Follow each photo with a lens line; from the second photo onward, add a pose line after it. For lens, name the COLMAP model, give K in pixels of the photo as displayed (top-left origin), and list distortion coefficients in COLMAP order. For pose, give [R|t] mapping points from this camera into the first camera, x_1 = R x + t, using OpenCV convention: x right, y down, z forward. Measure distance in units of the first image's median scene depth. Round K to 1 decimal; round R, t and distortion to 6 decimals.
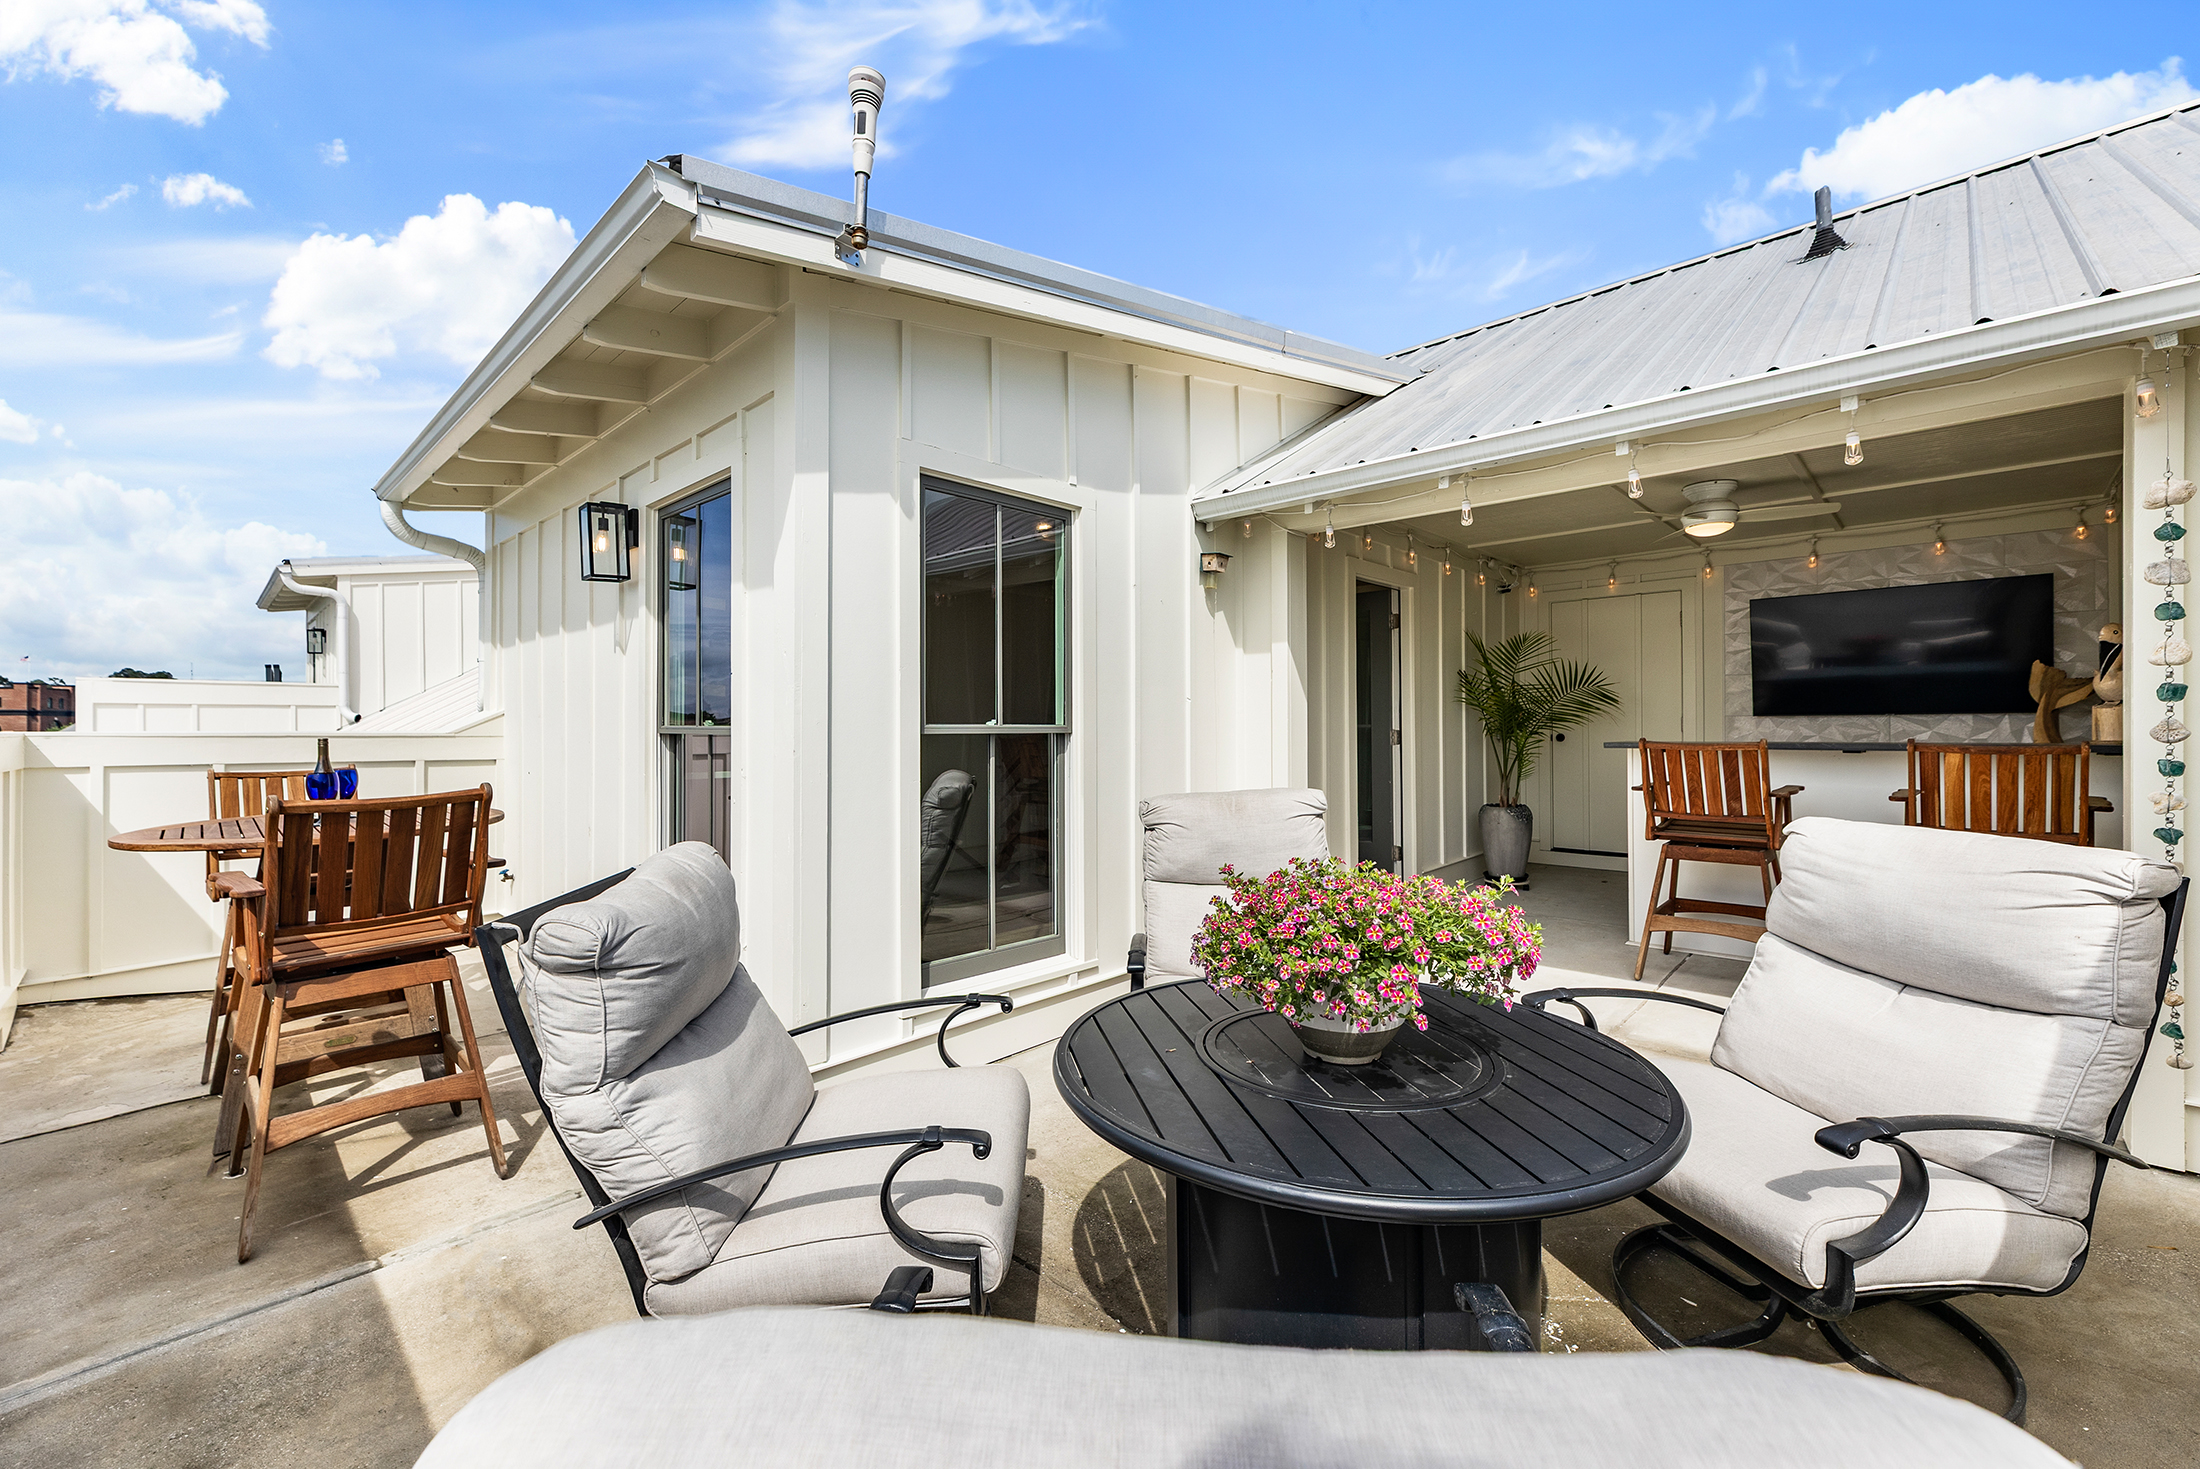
lens RADIAL K [[905.2, 0, 1100.0], [0, 905.2, 734.5], [0, 0, 1]] dist [0.002995, 0.000472]
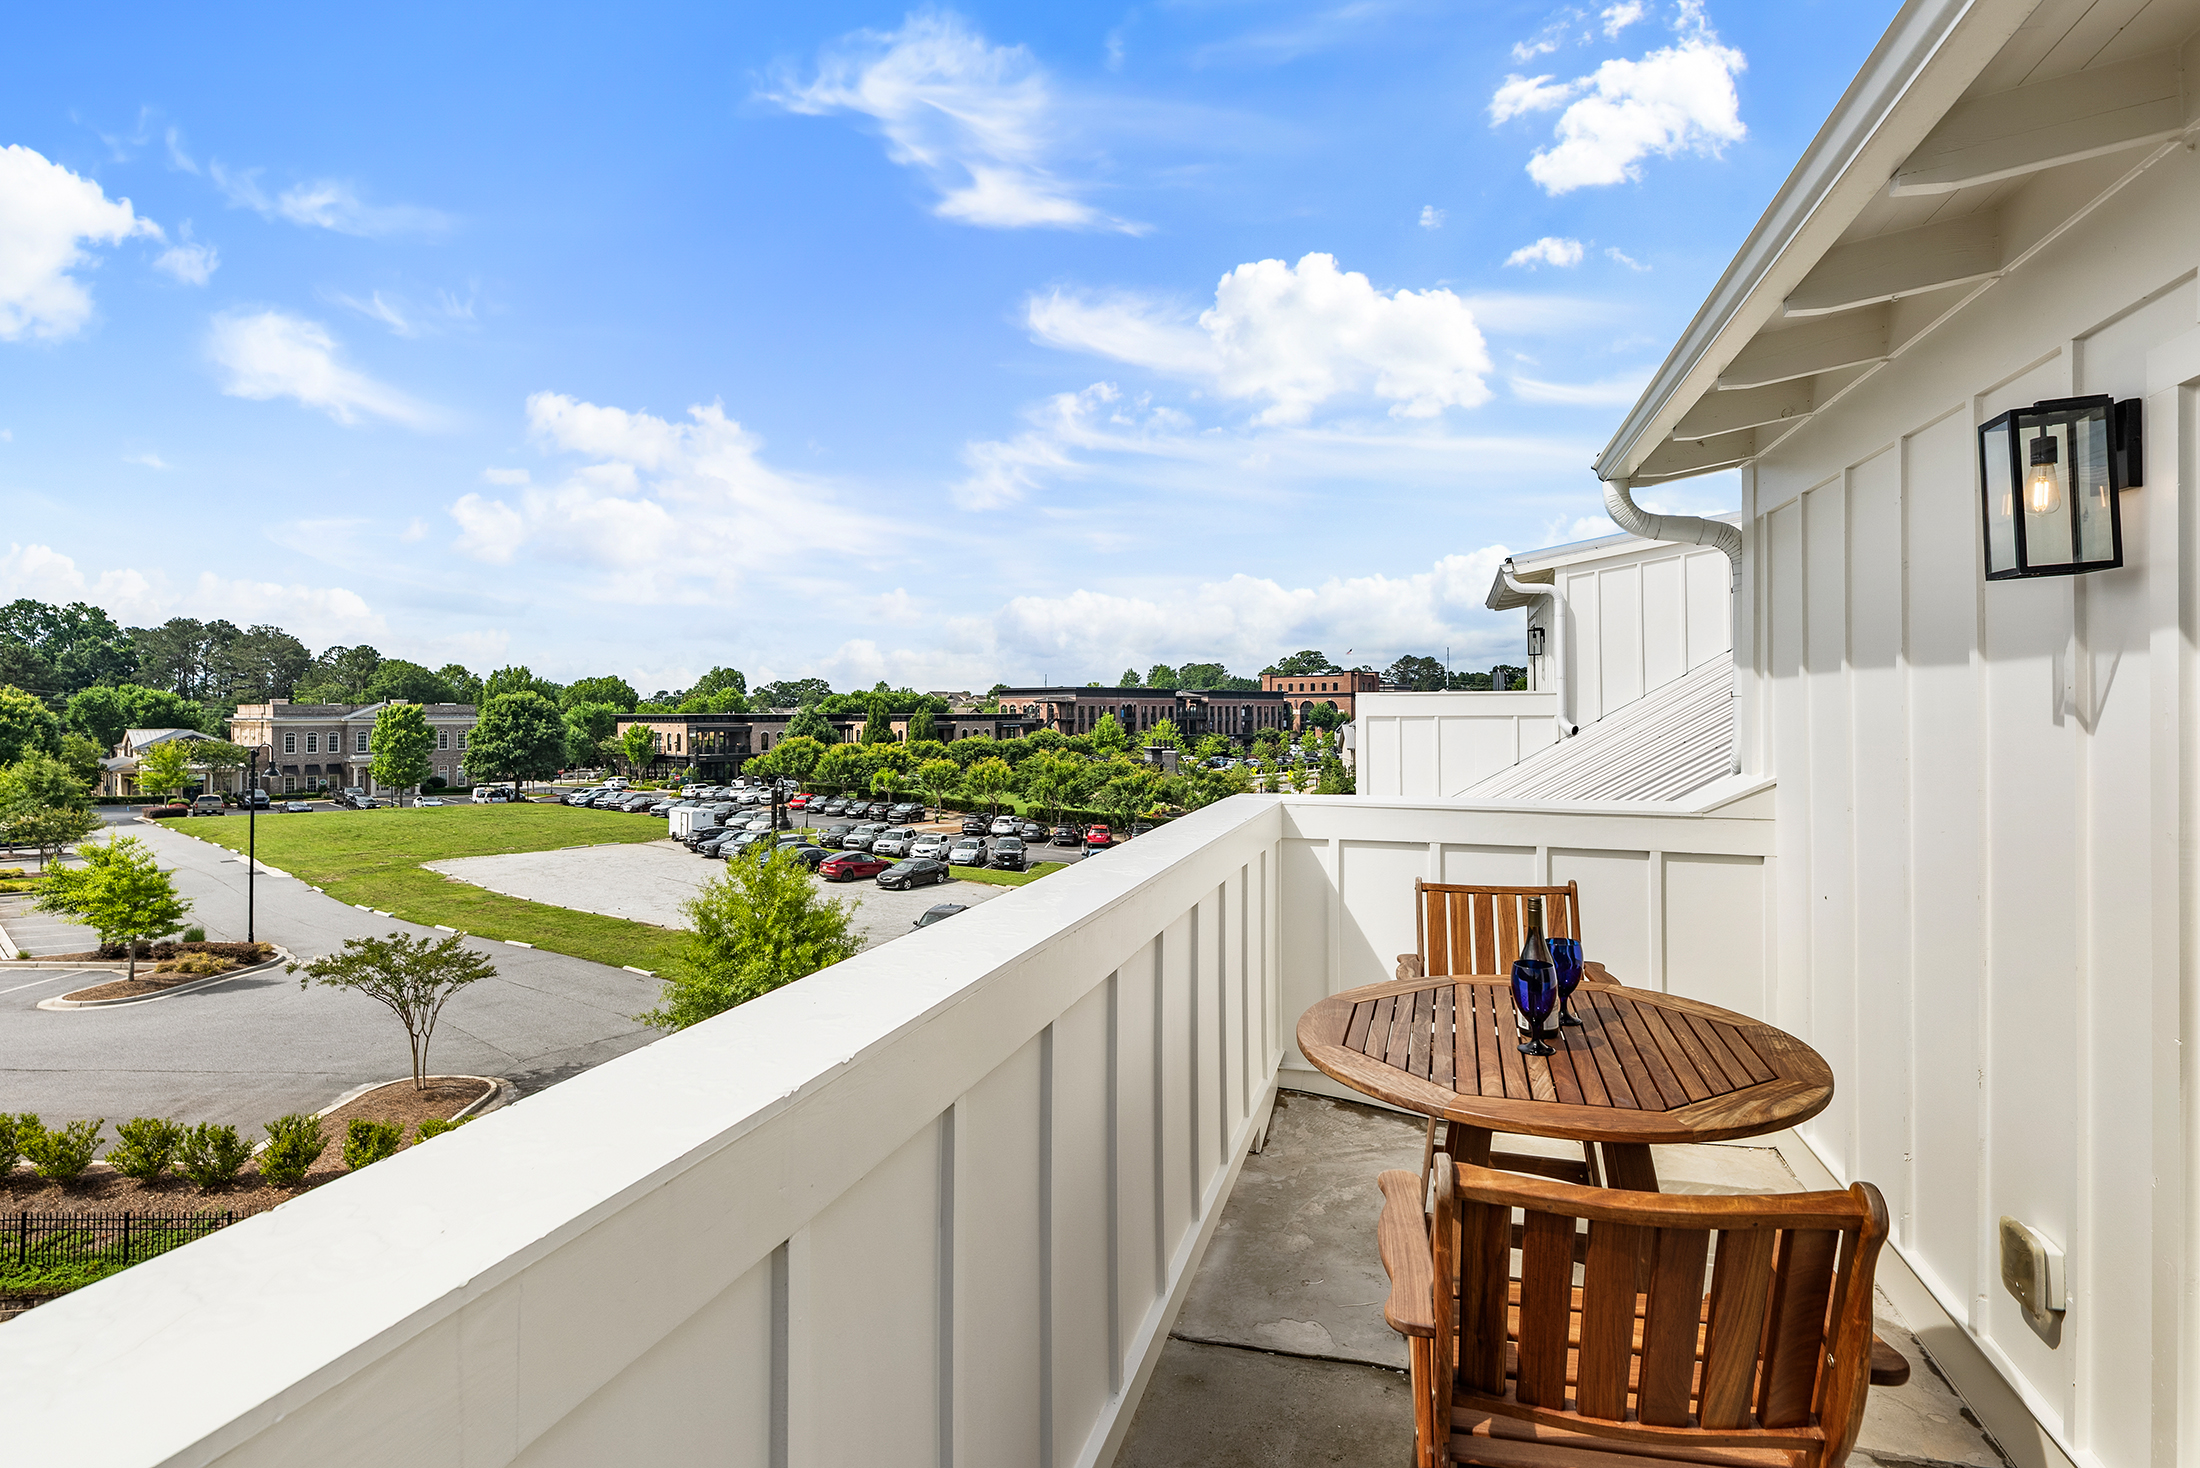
lens RADIAL K [[1050.9, 0, 1099.7], [0, 1050.9, 692.5], [0, 0, 1]] dist [0.001571, 0.000362]
pose [[0.445798, -0.008888, -0.895089, -0.218980], [0.001988, 0.999958, -0.008940, -0.081574], [0.895131, 0.002206, 0.445797, 0.262613]]
